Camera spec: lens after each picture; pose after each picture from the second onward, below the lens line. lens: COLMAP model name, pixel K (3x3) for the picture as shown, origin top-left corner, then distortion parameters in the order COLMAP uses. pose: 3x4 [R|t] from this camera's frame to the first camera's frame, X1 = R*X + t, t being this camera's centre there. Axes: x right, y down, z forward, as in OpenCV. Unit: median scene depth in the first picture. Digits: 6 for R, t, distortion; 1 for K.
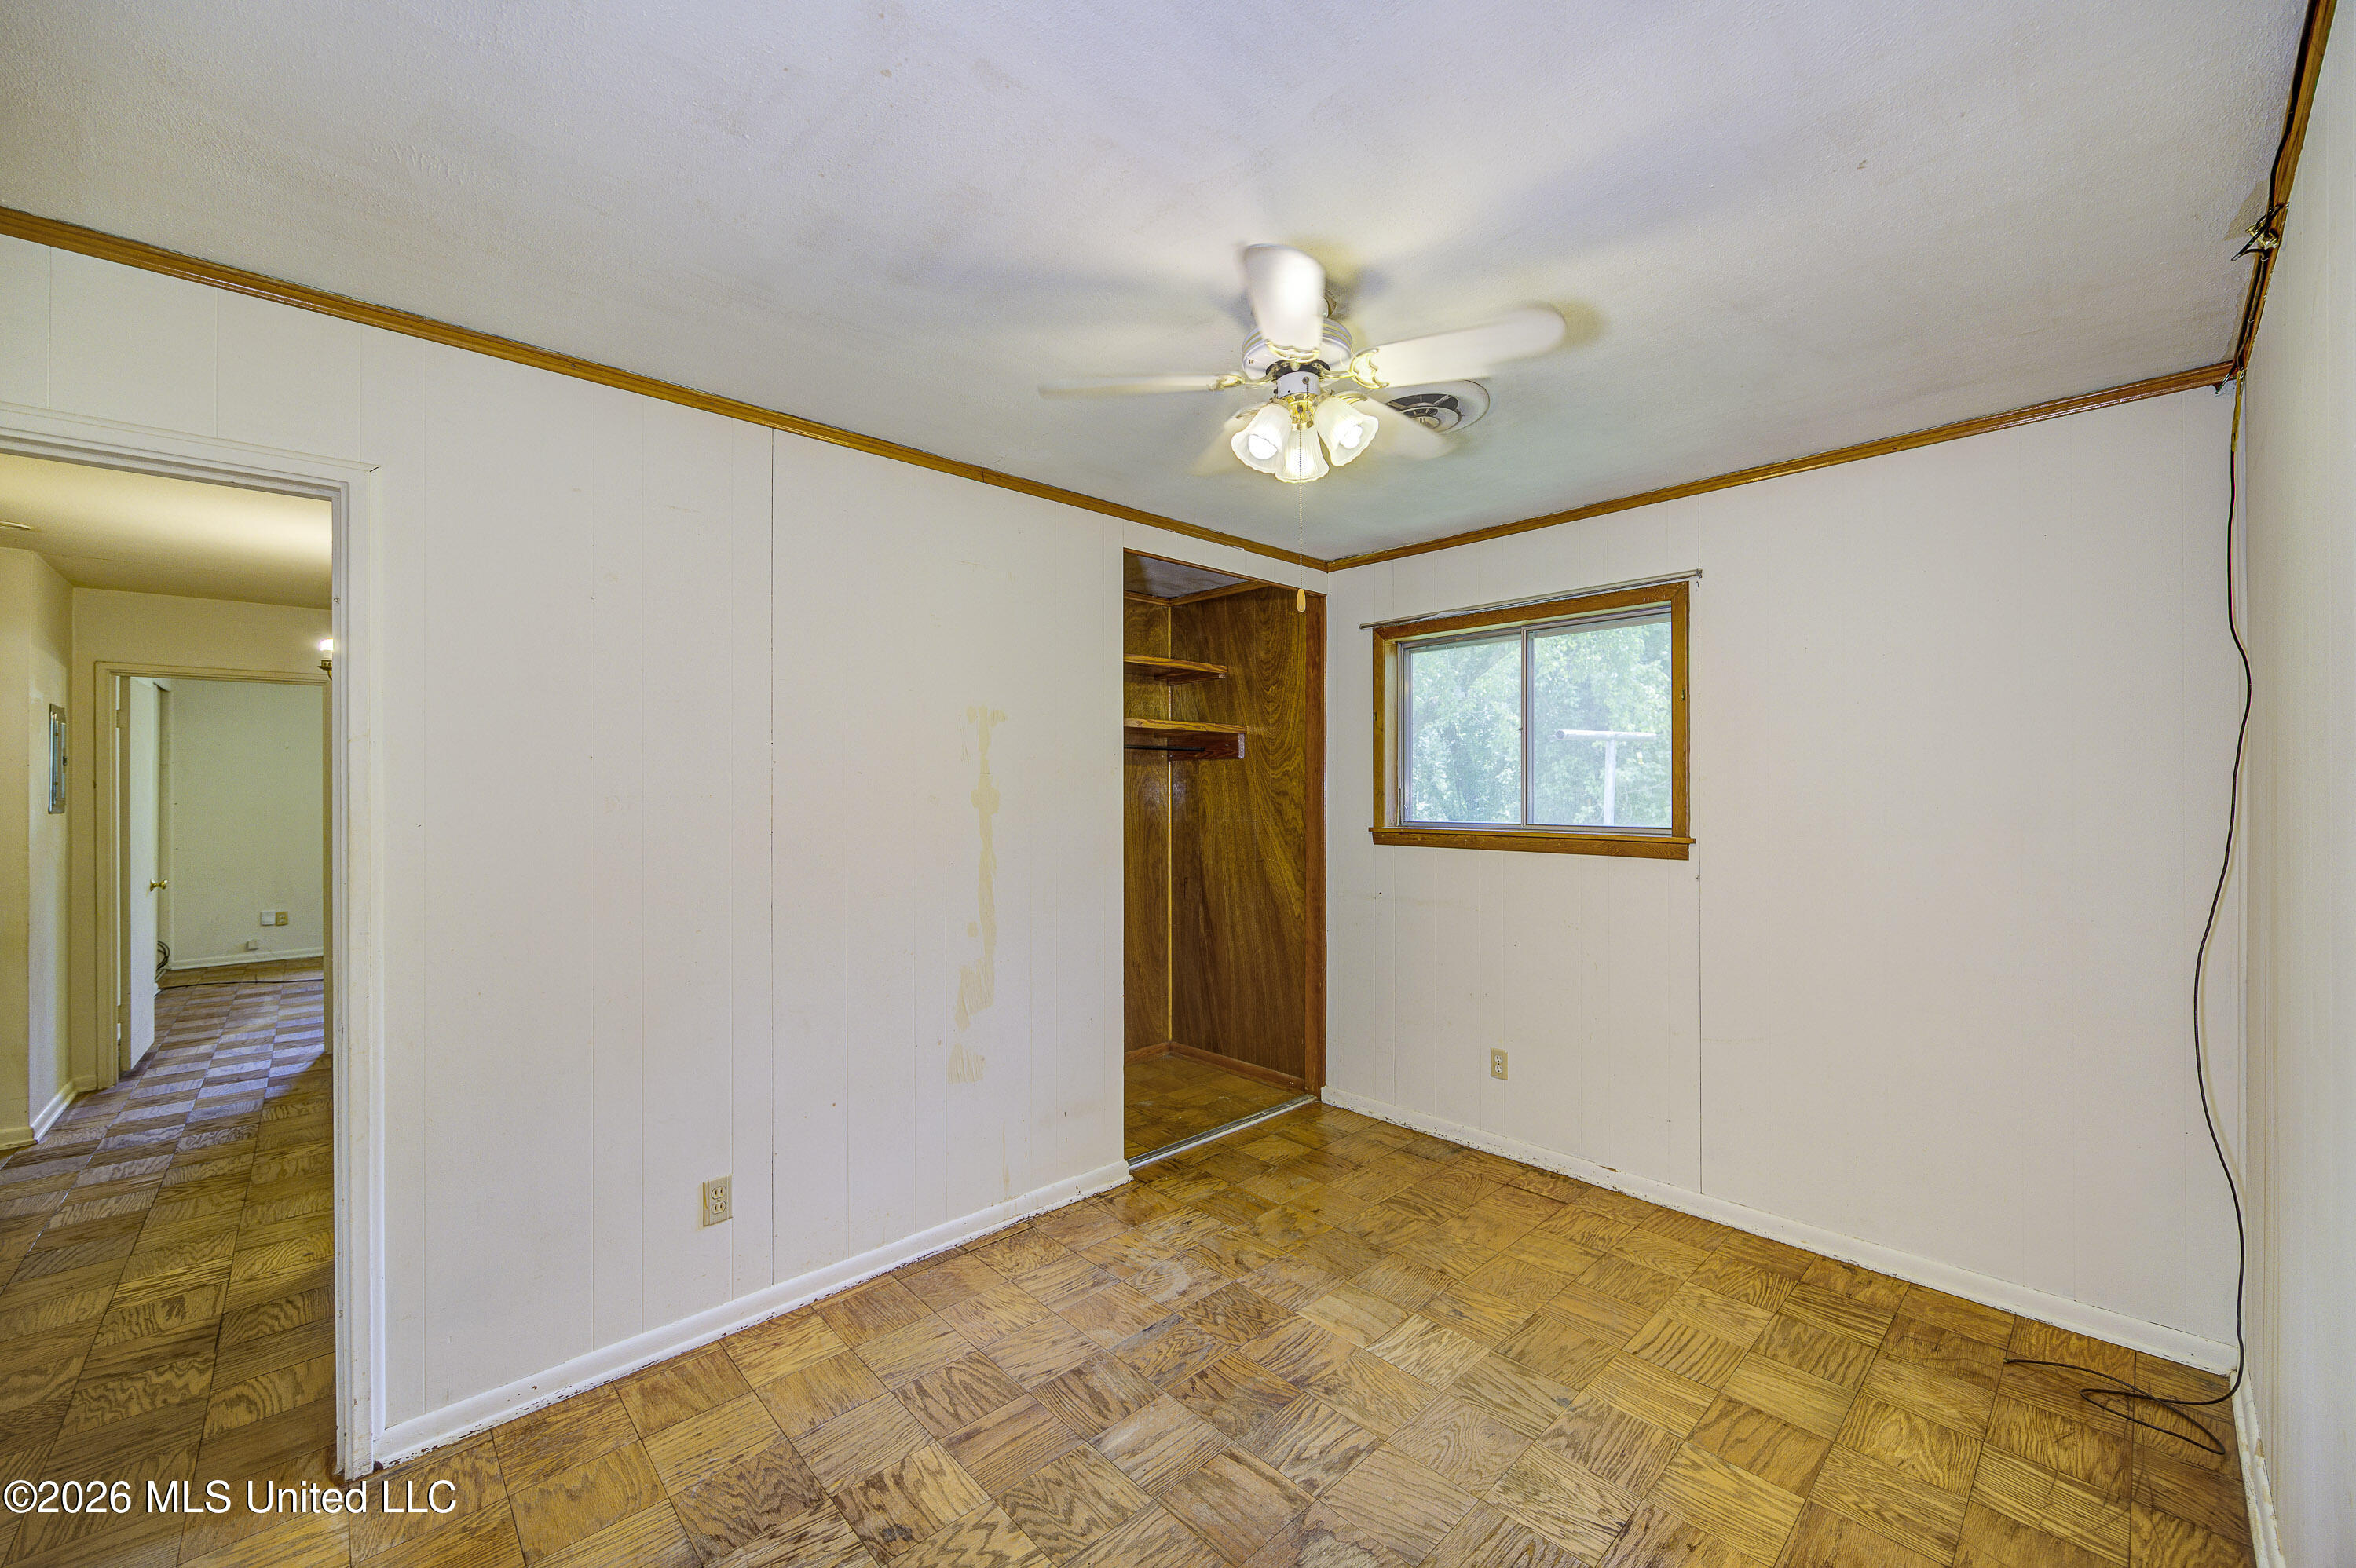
lens RADIAL K [[904.3, 0, 1192.1], [0, 904.3, 784.8], [0, 0, 1]] dist [-0.015819, 0.002396]
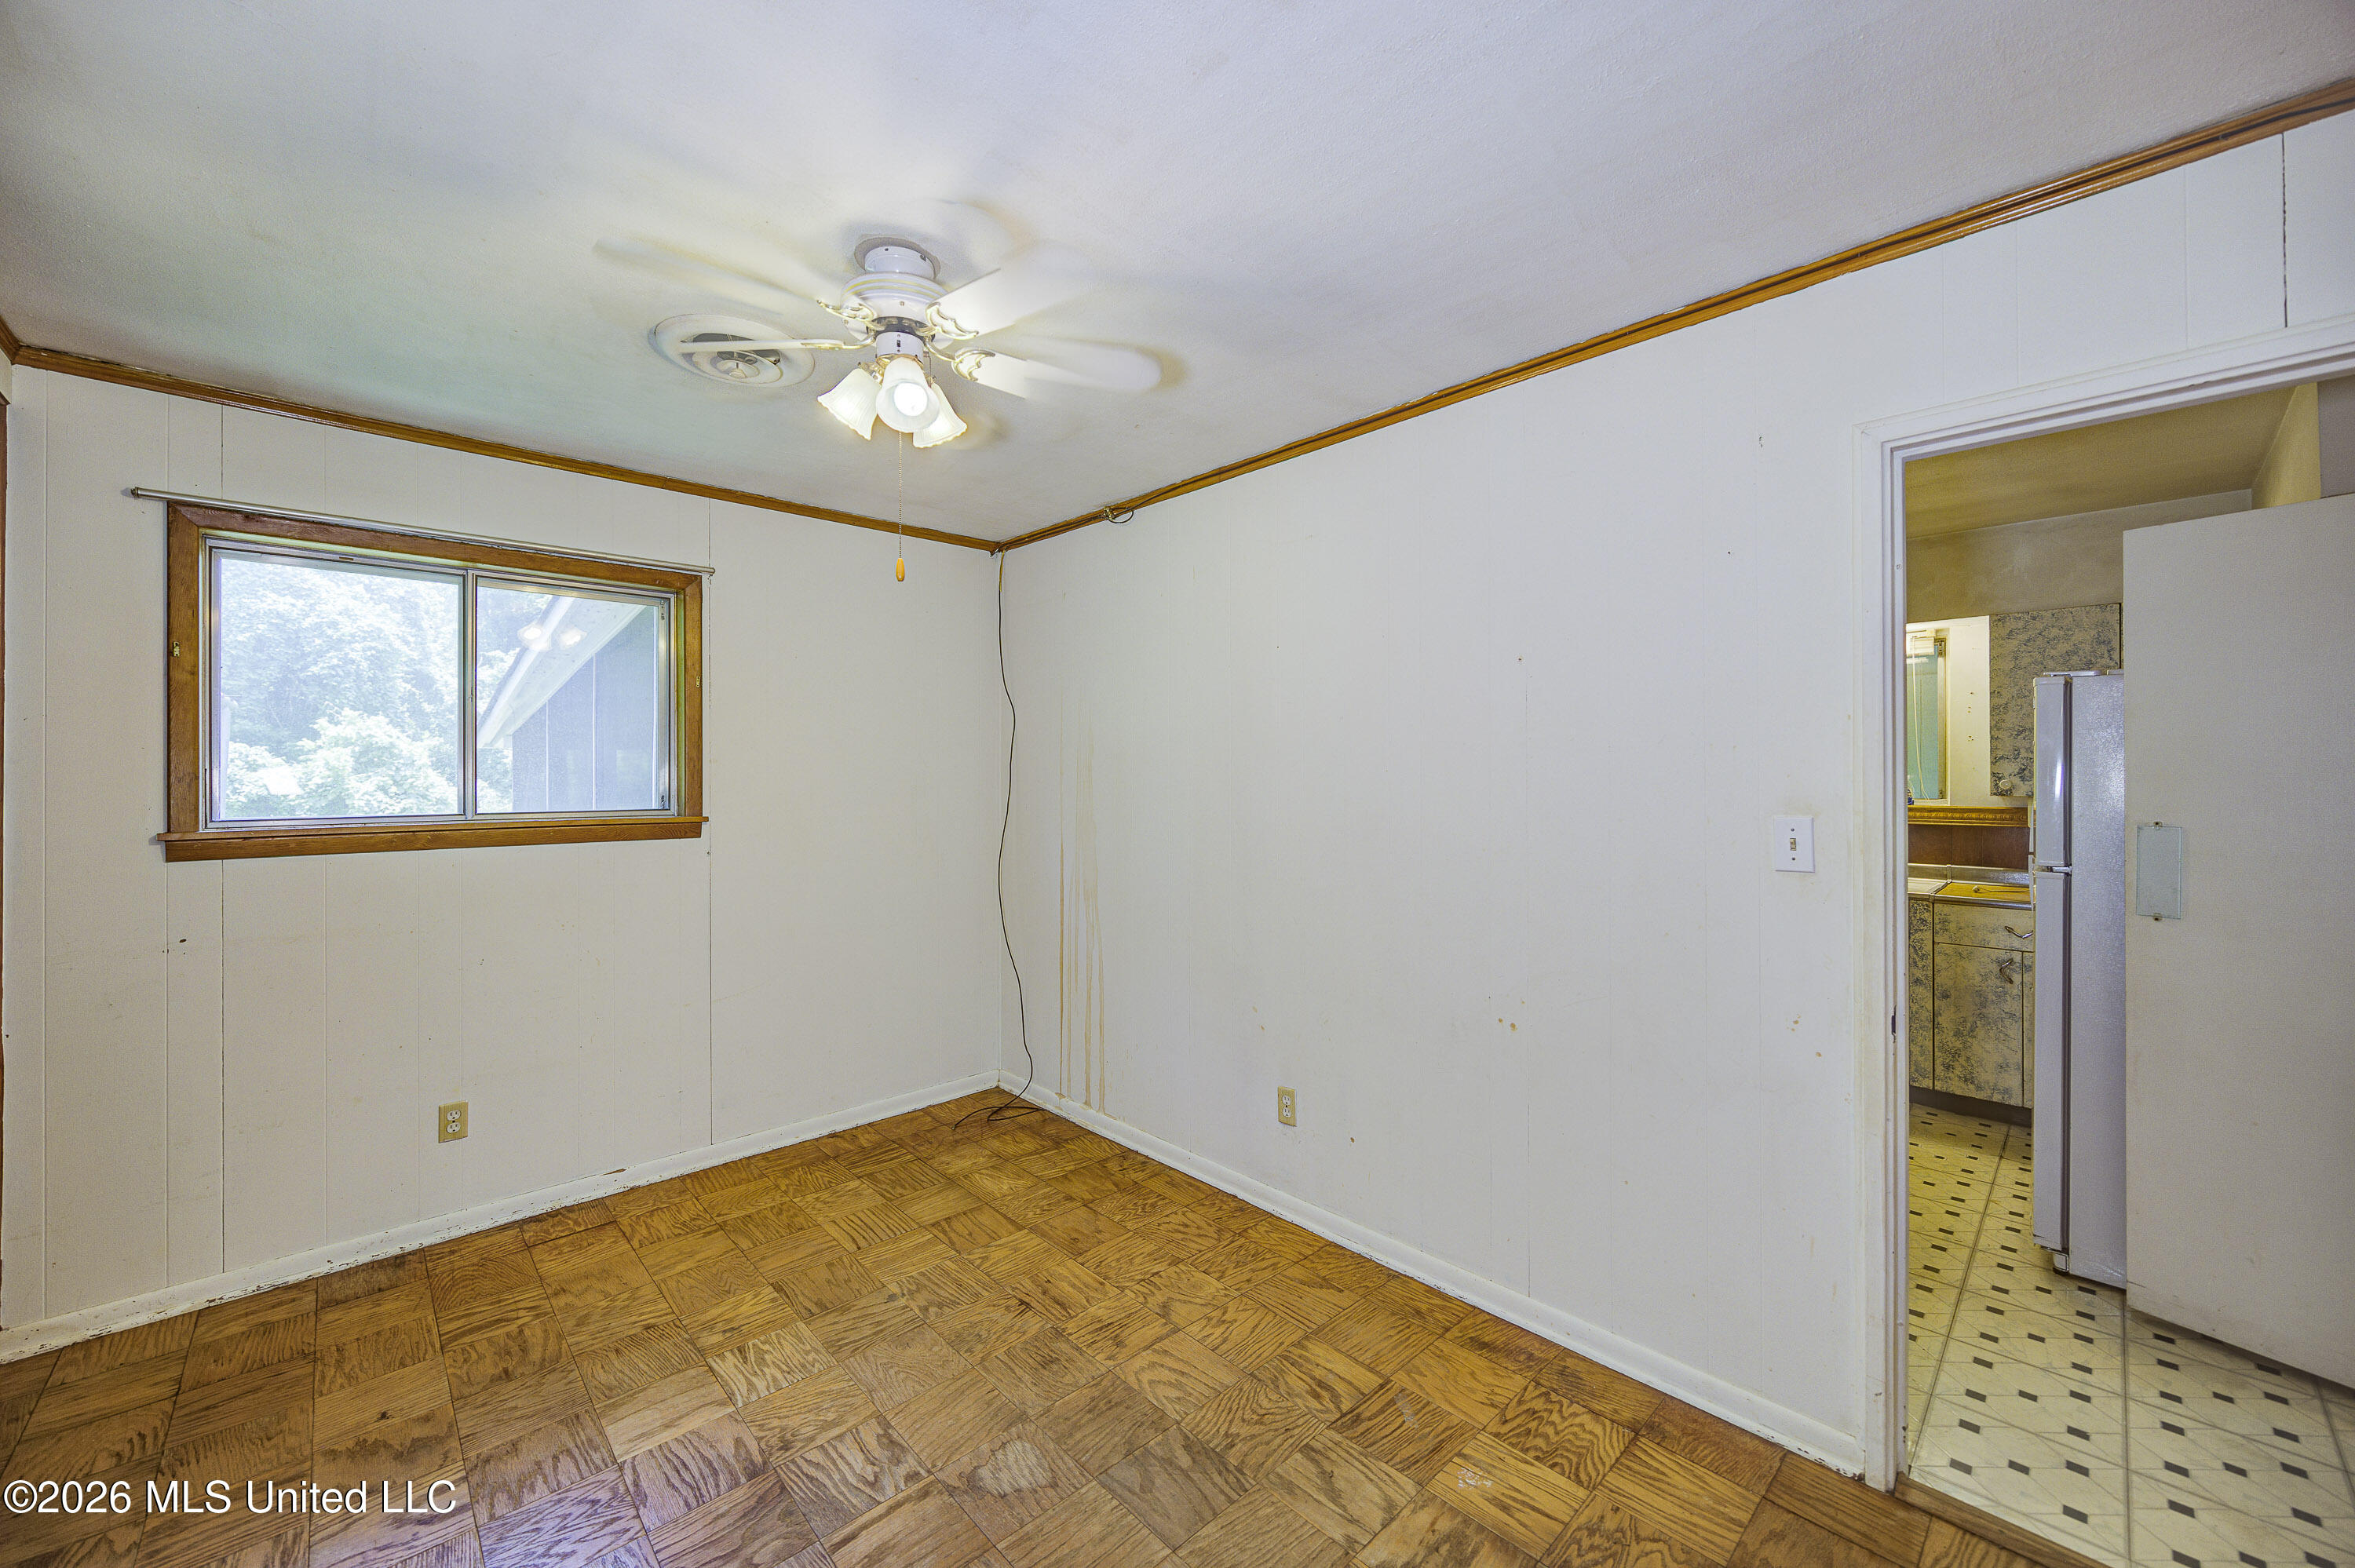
lens RADIAL K [[903.9, 0, 1189.5], [0, 903.9, 769.4], [0, 0, 1]] dist [-0.015819, 0.002396]
pose [[-0.005245, 0.004636, 0.999975, -0.608746], [-0.002209, 0.999987, -0.004648, 0.008013], [-0.999984, -0.002233, -0.005235, 0.503615]]
